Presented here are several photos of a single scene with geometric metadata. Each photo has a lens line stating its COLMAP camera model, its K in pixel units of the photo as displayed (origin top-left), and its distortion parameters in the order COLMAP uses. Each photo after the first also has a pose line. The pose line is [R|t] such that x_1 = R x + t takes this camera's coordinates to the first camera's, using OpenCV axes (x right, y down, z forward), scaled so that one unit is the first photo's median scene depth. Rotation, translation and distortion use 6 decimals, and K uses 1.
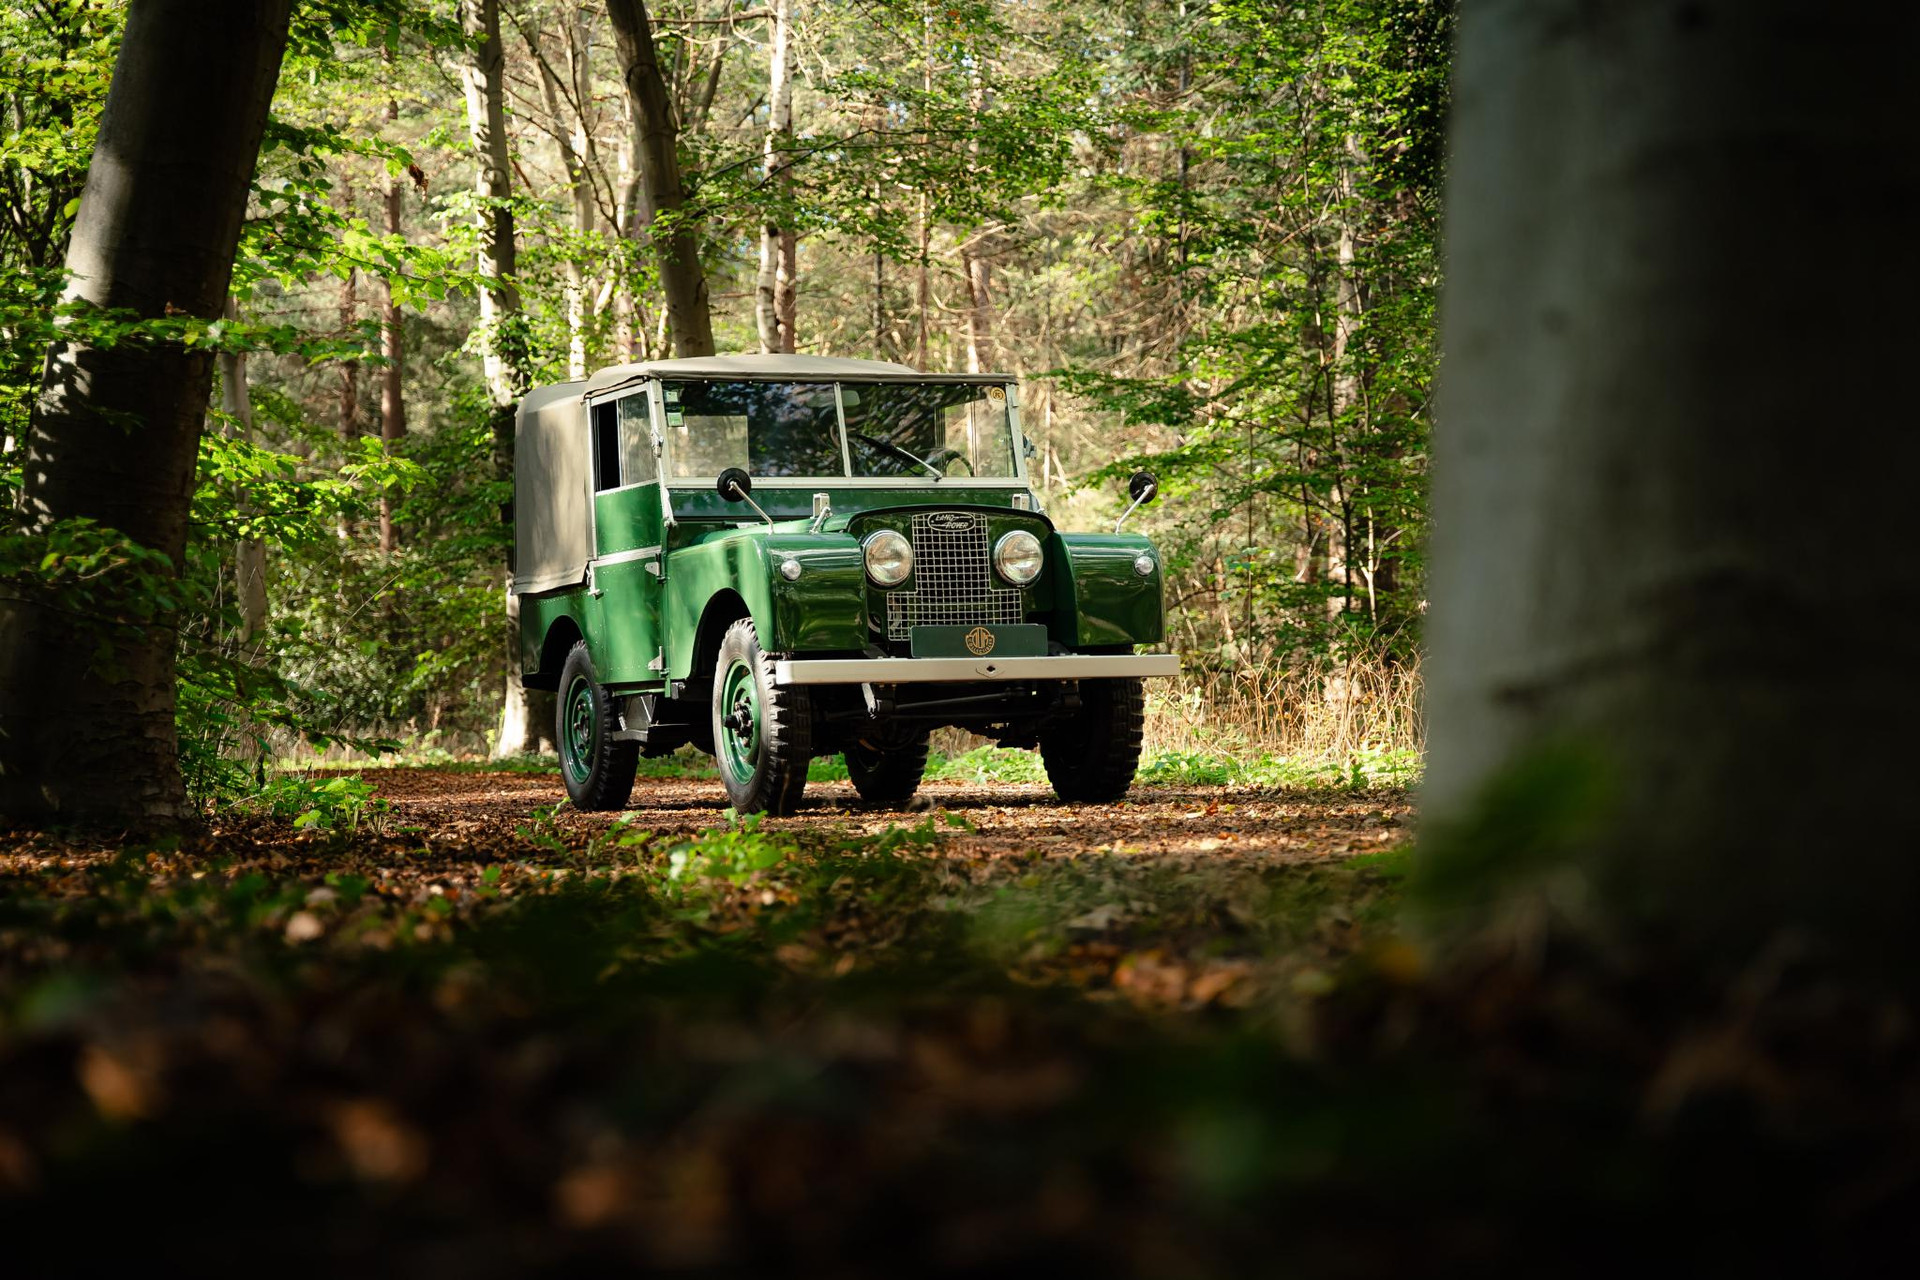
lens RADIAL K [[3385.1, 0, 982.2], [0, 3385.1, 636.6], [0, 0, 1]] dist [0.097240, 0.984878]
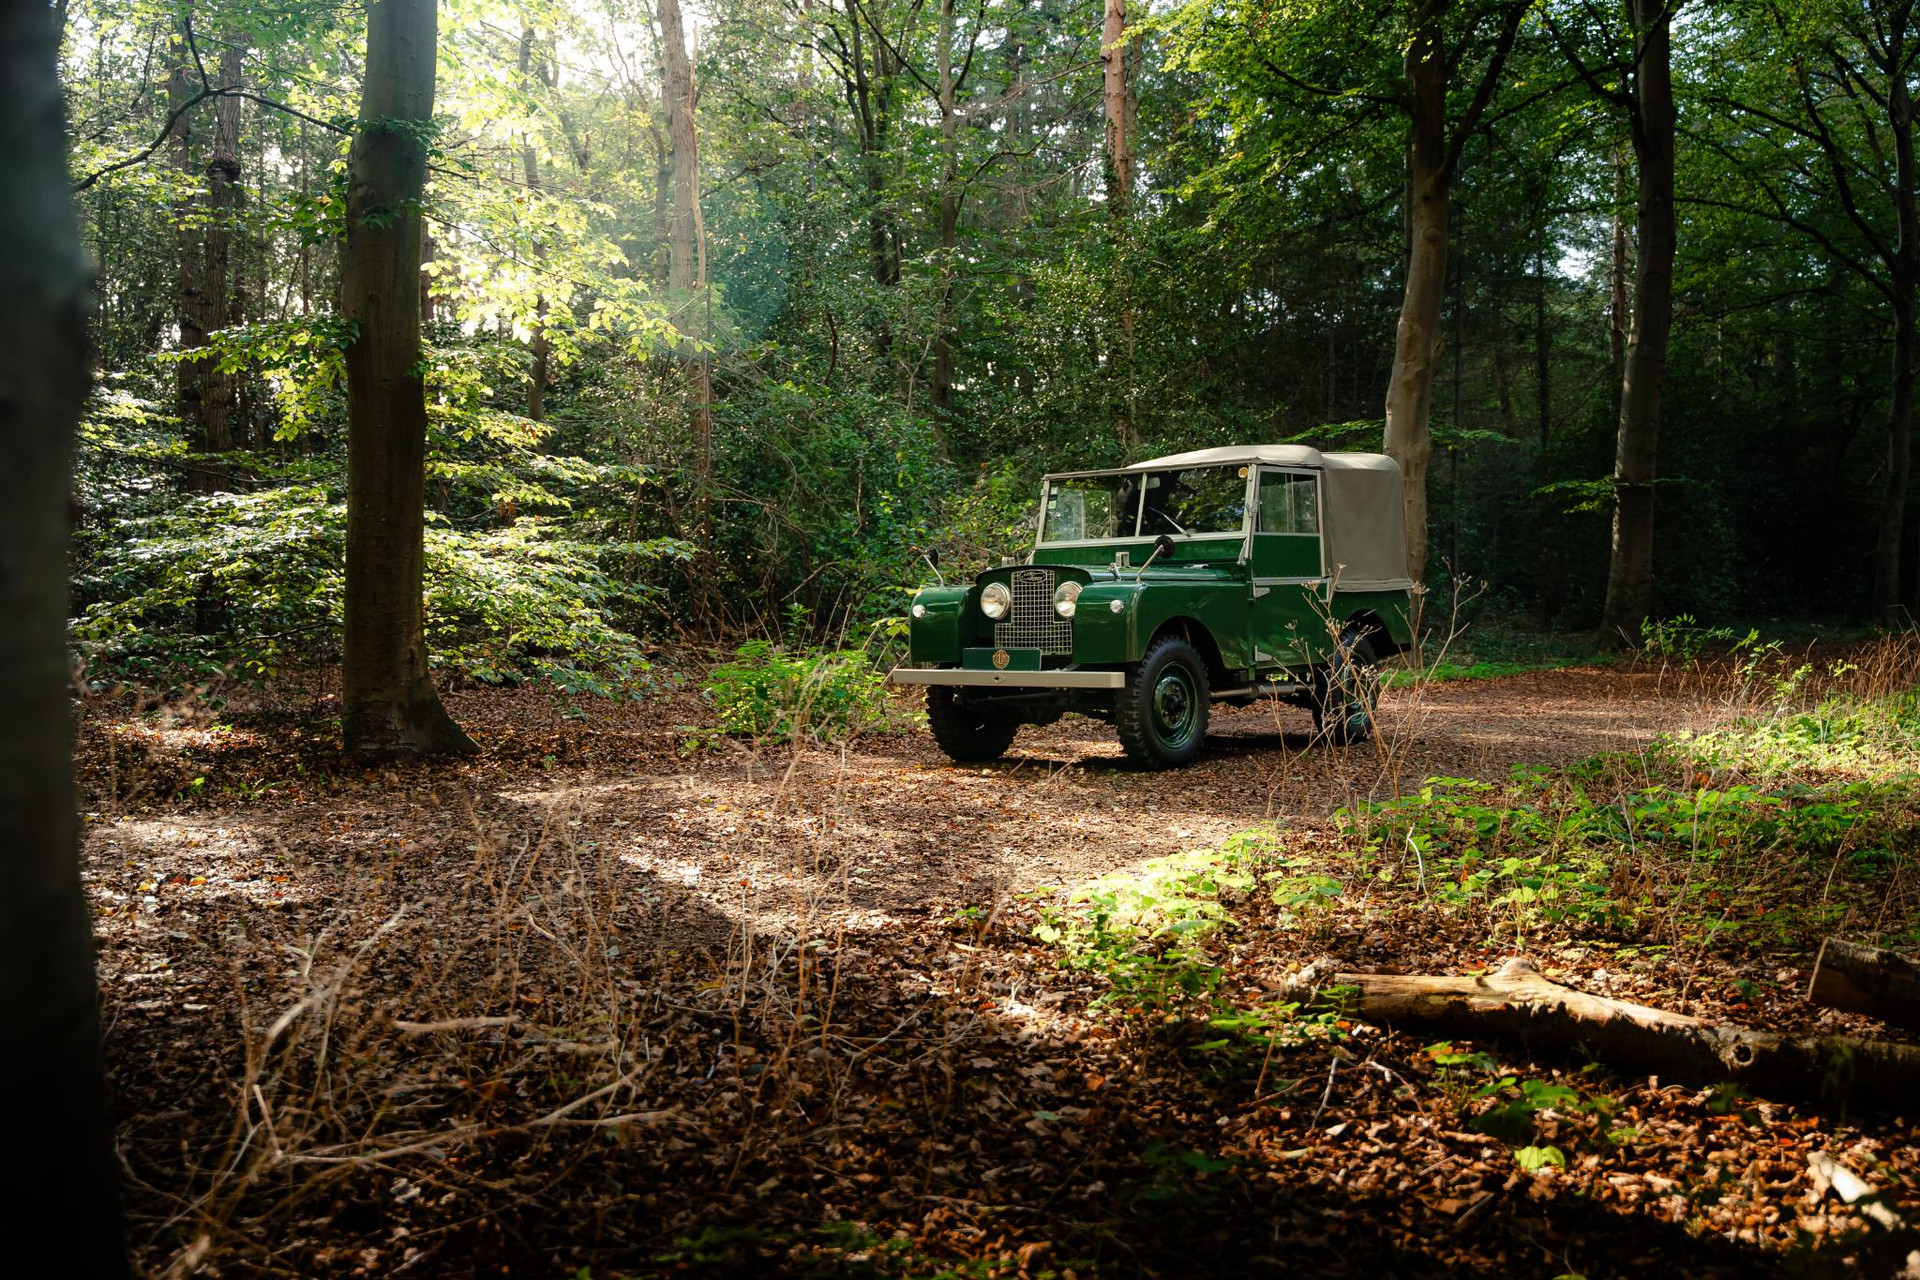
lens RADIAL K [[1603.5, 0, 960.0], [0, 1603.5, 640.0], [0, 0, 1]] dist [-0.090811, 0.002451]
pose [[0.437903, 0.034812, -0.898348, 0.573687], [0.032695, 0.997972, 0.054610, -0.042675], [0.898428, -0.053286, 0.435876, 0.618579]]
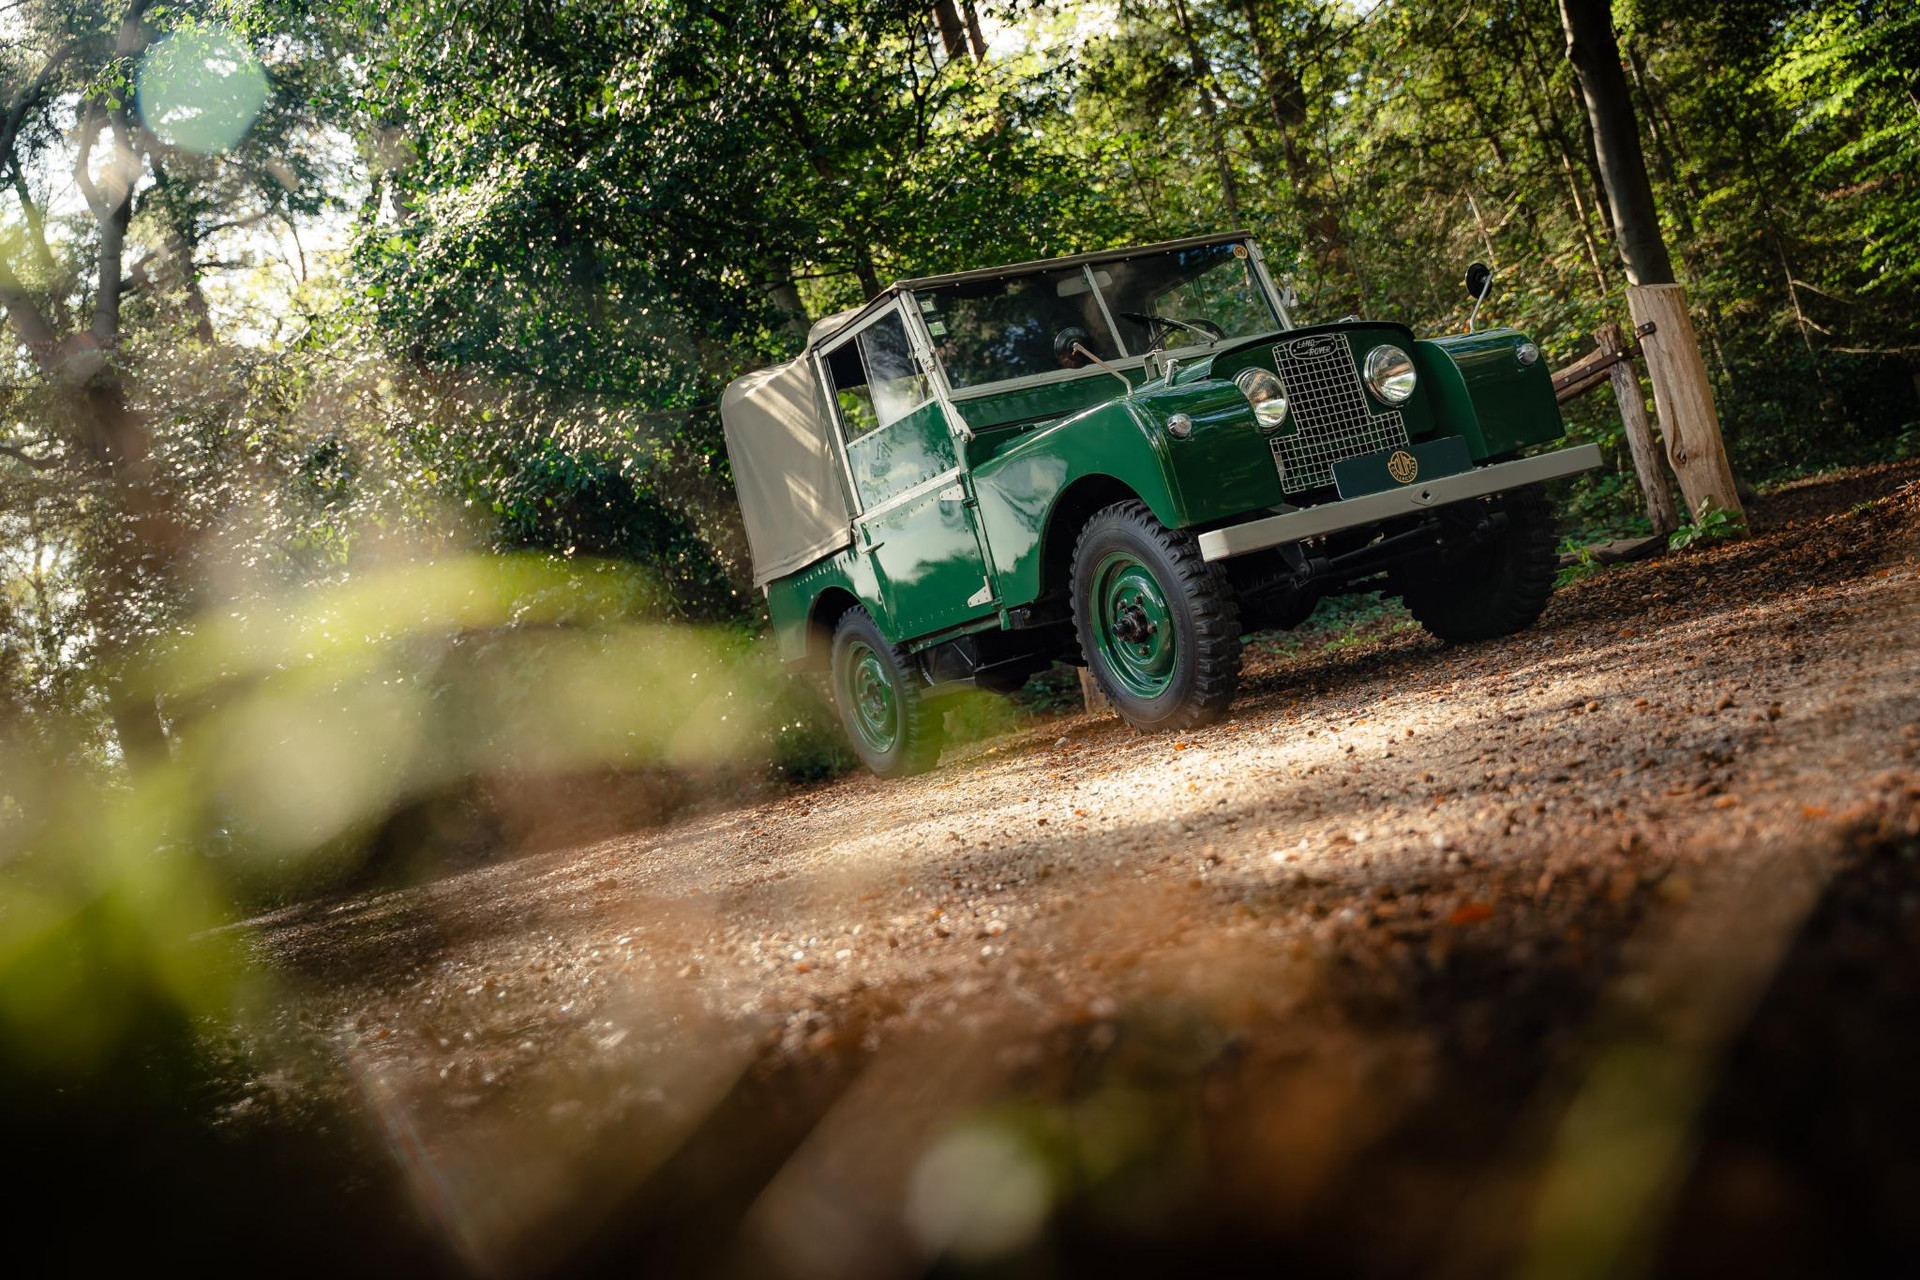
lens RADIAL K [[1896.2, 0, 960.0], [0, 1896.2, 640.0], [0, 0, 1]] dist [-0.045940, 0.017785]
pose [[0.972867, -0.222010, 0.065120, -0.134758], [0.222012, 0.975017, 0.007285, 0.014079], [-0.065110, 0.007370, 0.997851, 0.493567]]
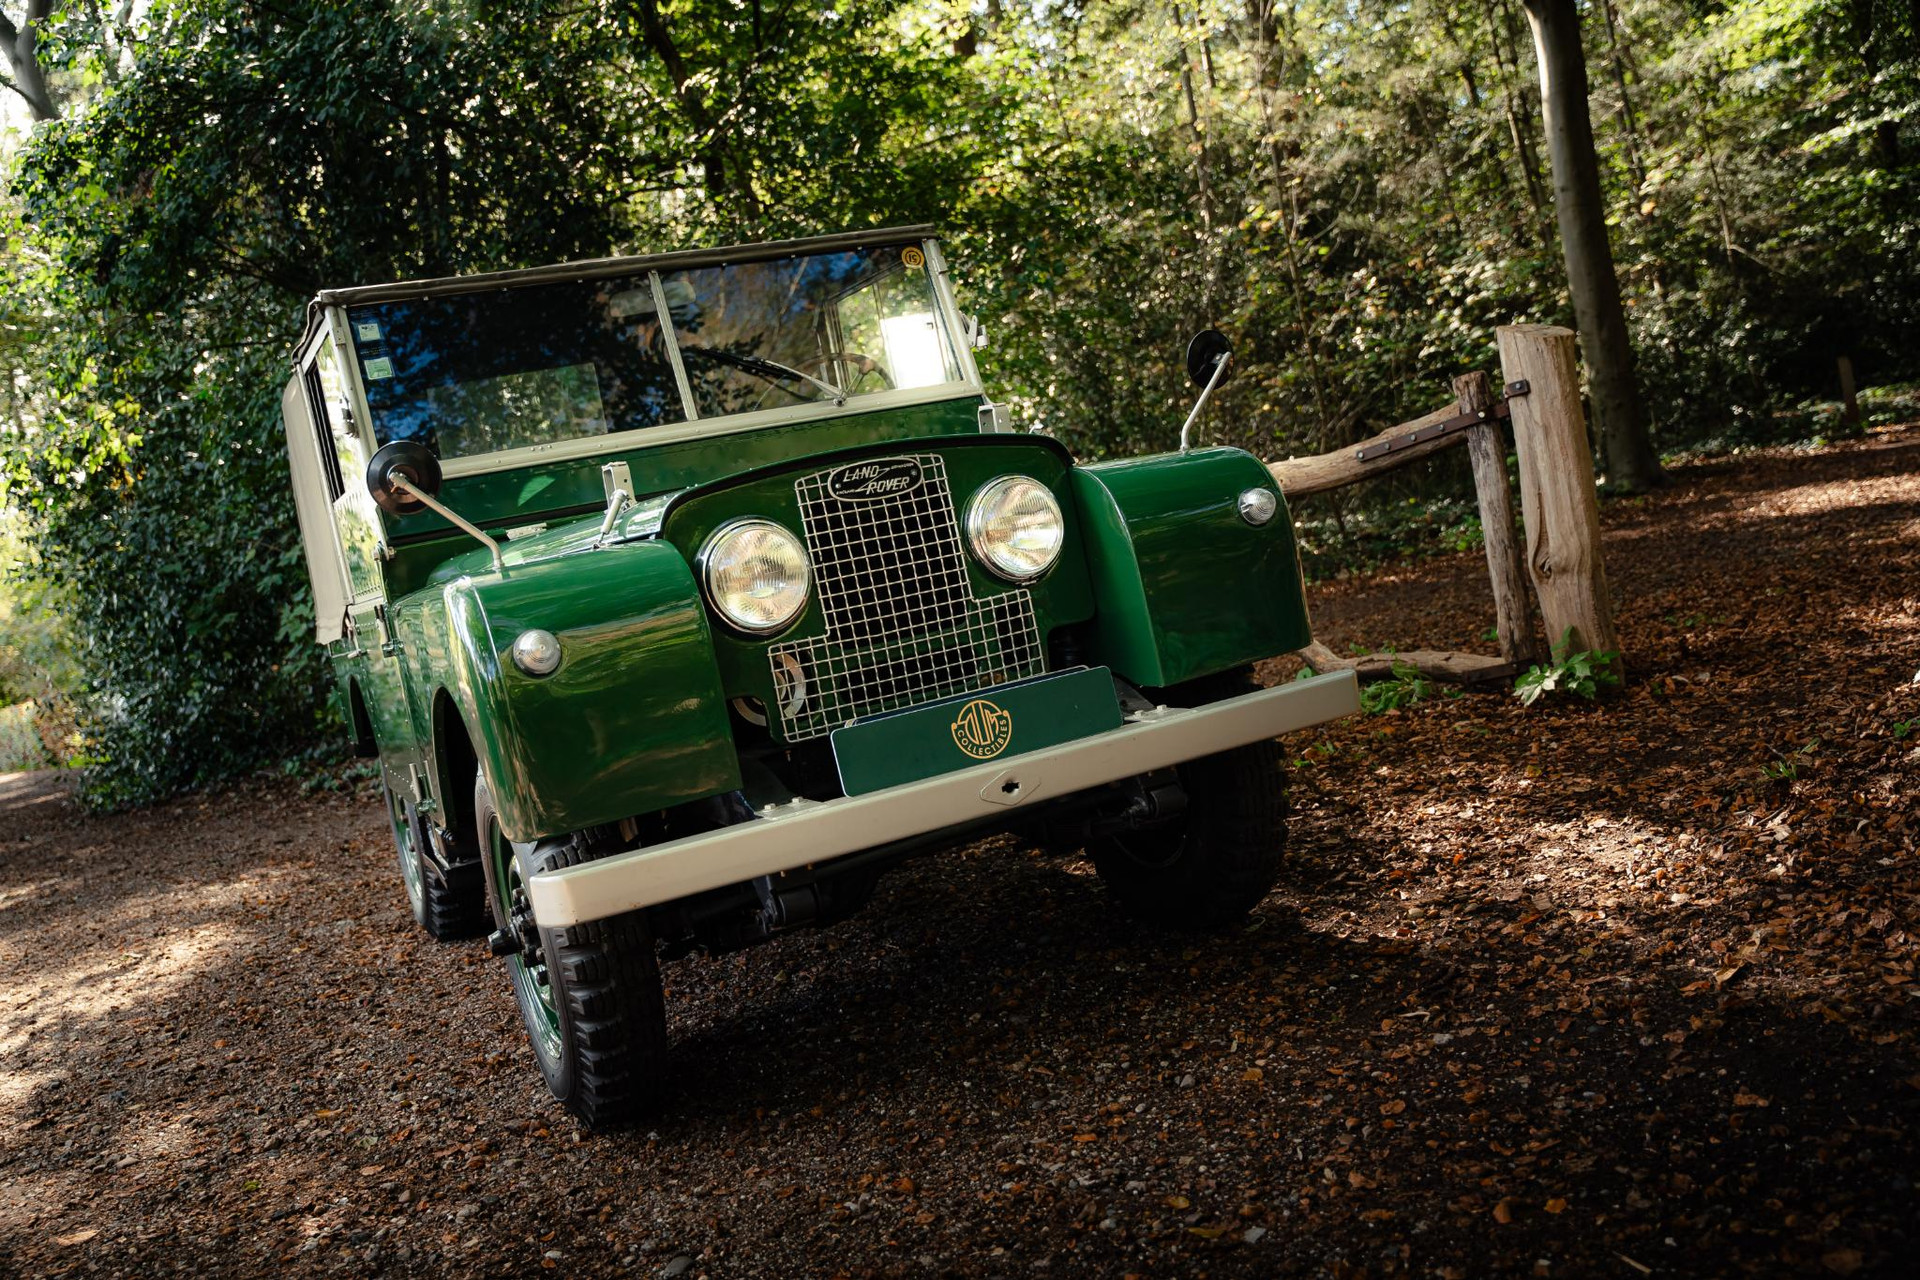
lens RADIAL K [[1603.5, 0, 960.0], [0, 1603.5, 640.0], [0, 0, 1]] dist [-0.090811, 0.002451]
pose [[0.987525, -0.154731, 0.029215, -0.006890], [0.150866, 0.982861, 0.105939, -0.031661], [-0.045107, -0.100210, 0.993943, 0.714299]]
